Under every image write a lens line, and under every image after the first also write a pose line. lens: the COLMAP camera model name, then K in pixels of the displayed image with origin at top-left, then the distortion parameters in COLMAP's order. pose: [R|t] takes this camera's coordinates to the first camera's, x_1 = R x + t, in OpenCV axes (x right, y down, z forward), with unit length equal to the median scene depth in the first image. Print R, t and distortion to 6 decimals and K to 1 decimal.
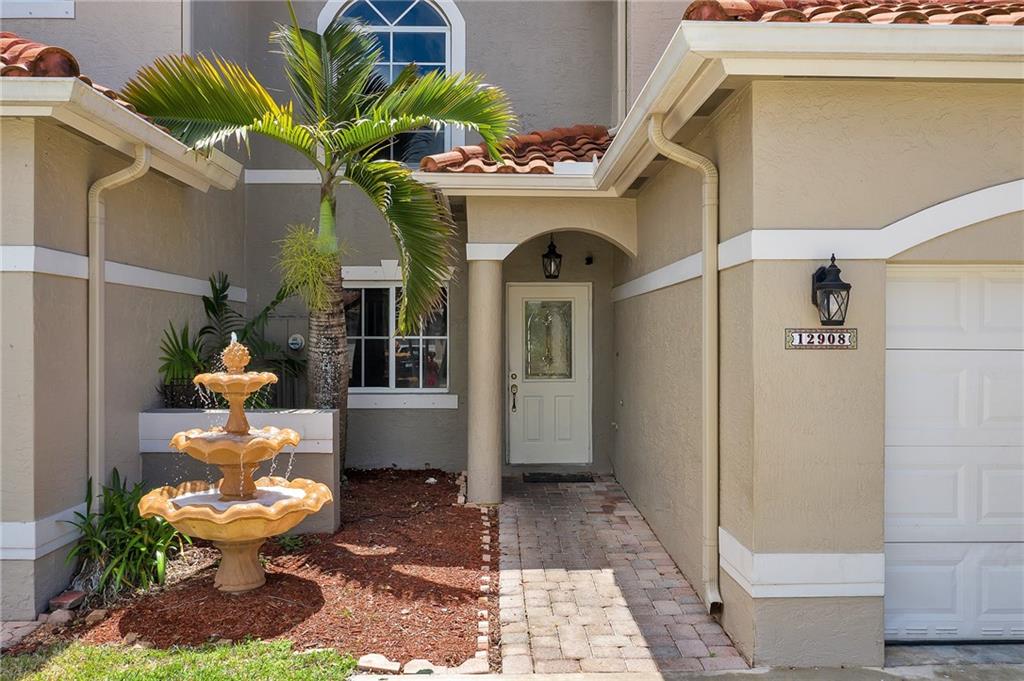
lens RADIAL K [[828.5, 0, 512.0], [0, 828.5, 340.5], [0, 0, 1]] dist [-0.011407, -0.003528]
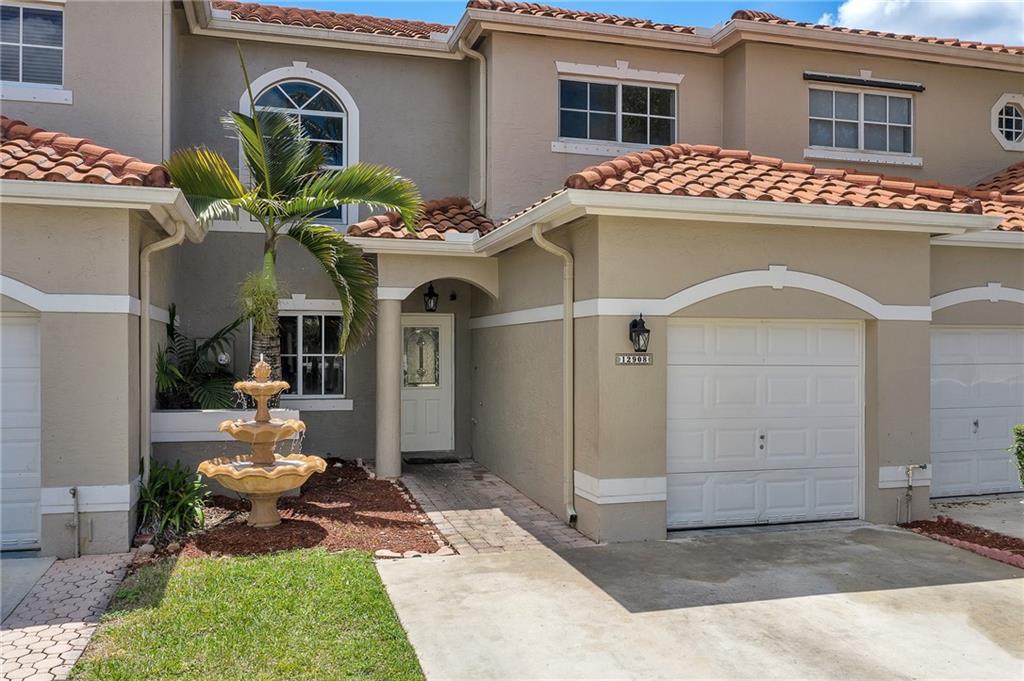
lens RADIAL K [[841.0, 0, 501.9], [0, 841.0, 353.1], [0, 0, 1]] dist [-0.009891, -0.006415]
pose [[0.967811, 0.000755, 0.251676, -0.258892], [-0.000740, 1.000000, -0.000155, -0.010390], [-0.251676, -0.000036, 0.967811, -0.495539]]
